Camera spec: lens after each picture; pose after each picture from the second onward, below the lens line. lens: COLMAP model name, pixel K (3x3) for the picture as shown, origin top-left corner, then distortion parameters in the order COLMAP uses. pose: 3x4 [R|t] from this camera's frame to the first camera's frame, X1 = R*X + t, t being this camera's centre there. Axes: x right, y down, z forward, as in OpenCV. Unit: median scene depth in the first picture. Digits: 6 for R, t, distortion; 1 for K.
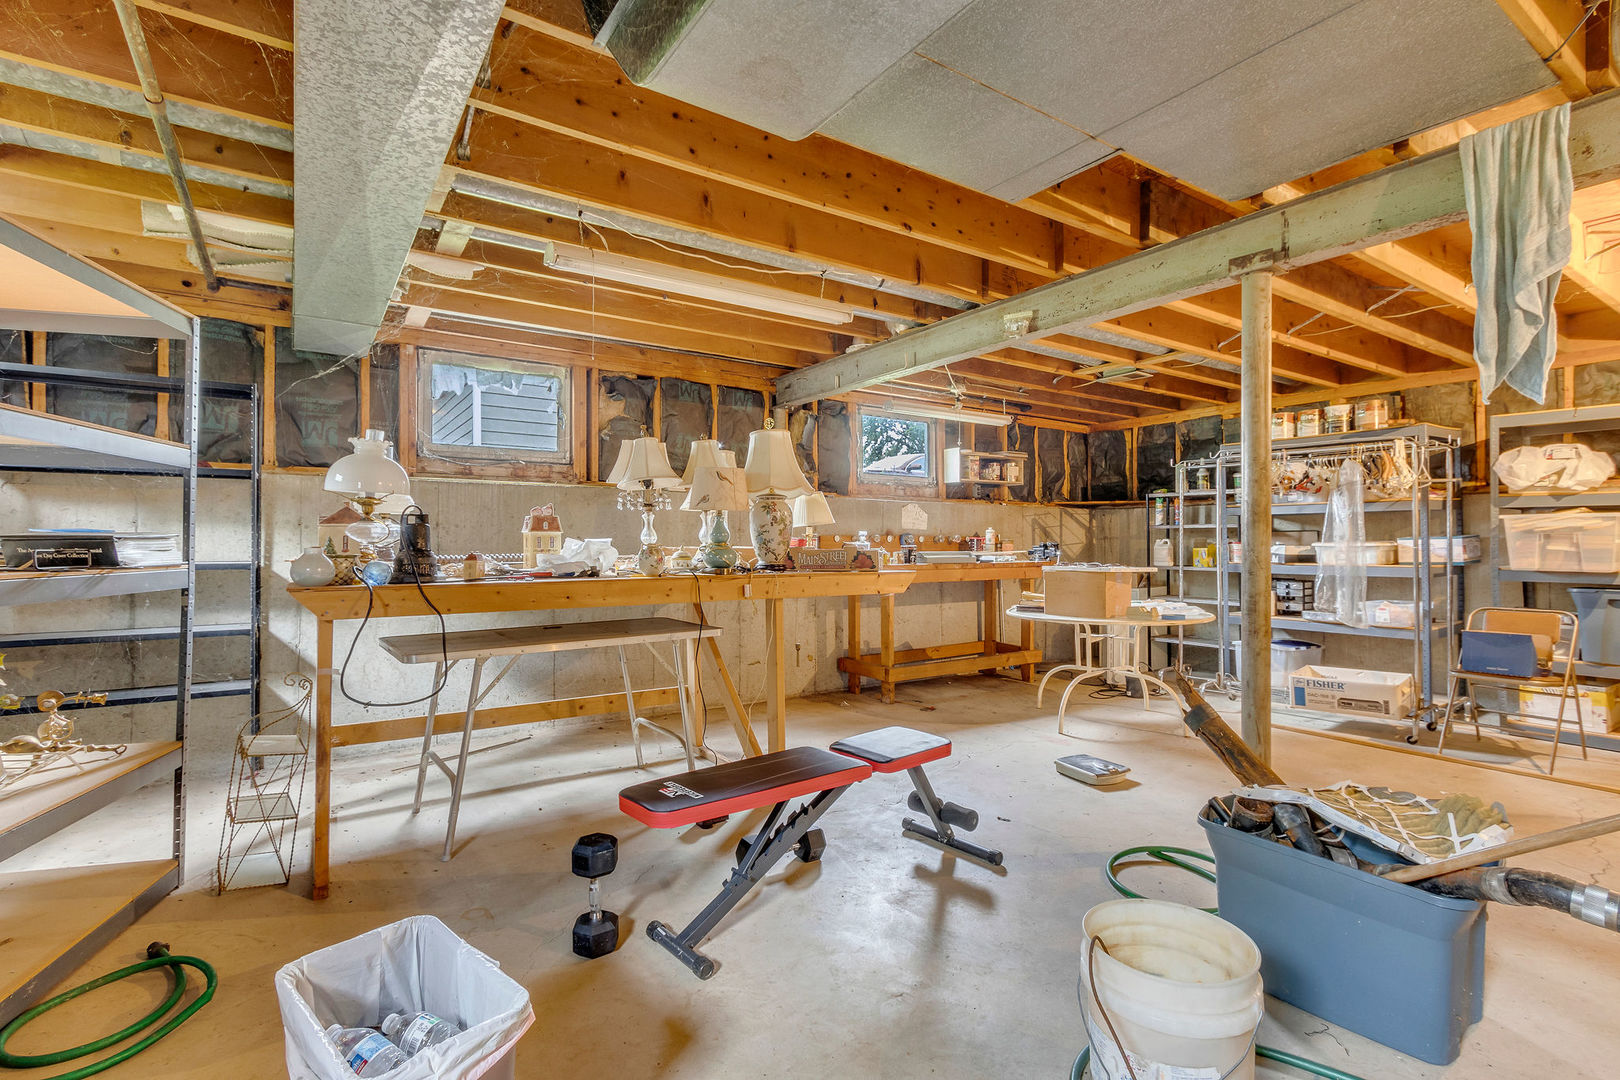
lens RADIAL K [[762.7, 0, 809.1], [0, 762.7, 538.4], [0, 0, 1]] dist [0.004631, 0.000584]
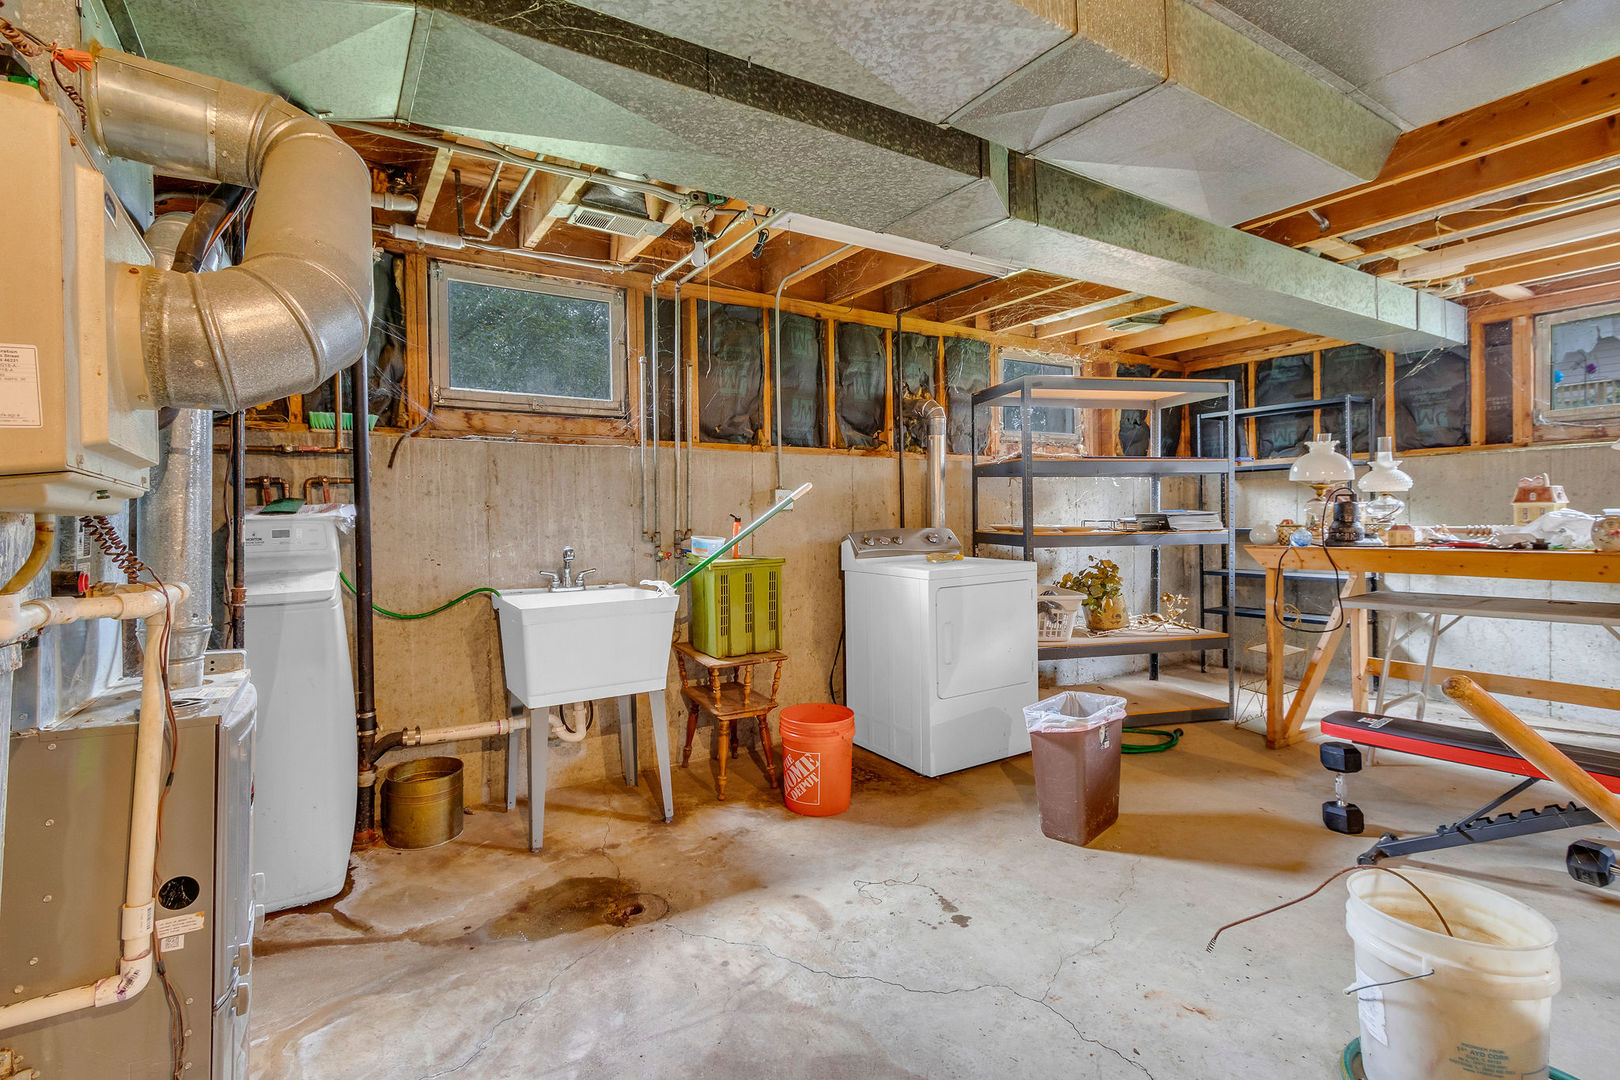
lens RADIAL K [[762.7, 0, 809.0], [0, 762.7, 530.0], [0, 0, 1]] dist [0.004631, 0.000584]
pose [[0.012924, 0.013823, -0.999821, 0.511609], [0.020727, 0.999686, 0.014089, -0.005387], [0.999702, -0.020905, 0.012634, 0.041311]]
